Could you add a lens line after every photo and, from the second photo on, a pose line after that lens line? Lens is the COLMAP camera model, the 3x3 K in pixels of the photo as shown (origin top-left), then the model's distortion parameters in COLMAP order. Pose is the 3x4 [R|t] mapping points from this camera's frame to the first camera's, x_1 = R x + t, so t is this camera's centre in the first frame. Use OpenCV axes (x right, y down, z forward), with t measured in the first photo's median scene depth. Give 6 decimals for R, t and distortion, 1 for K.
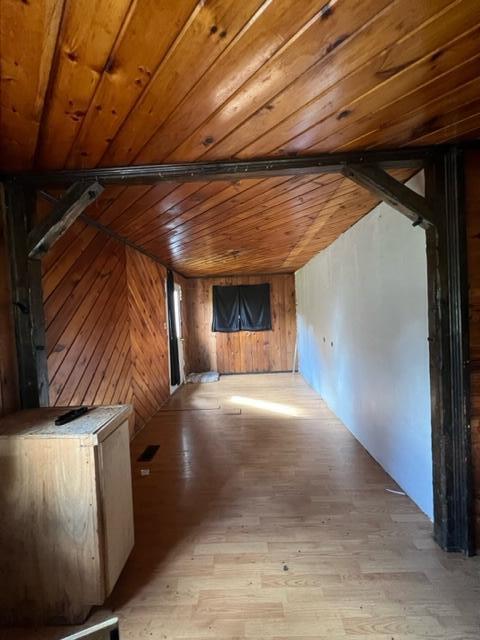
lens RADIAL K [[258.9, 0, 240.6], [0, 258.9, 311.8], [0, 0, 1]] dist [0.015328, 0.000034]
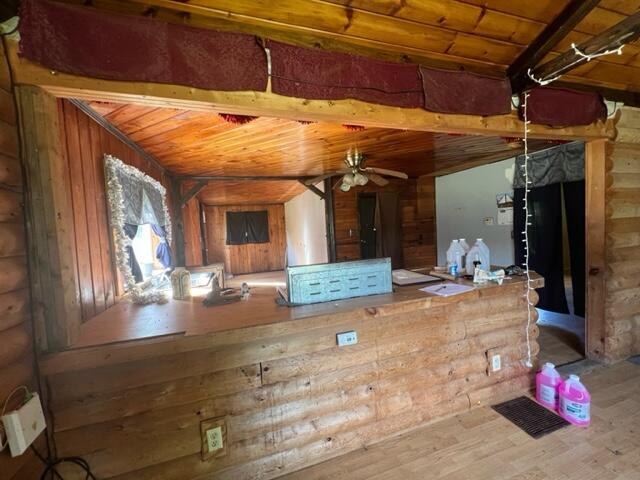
lens RADIAL K [[258.1, 0, 318.0], [0, 258.1, 238.4], [0, 0, 1]] dist [0.000351, -0.000227]
pose [[0.947039, -0.023486, 0.320257, -0.094880], [0.015639, 0.999512, 0.027051, 0.013912], [-0.320736, -0.020610, 0.946944, -0.506863]]
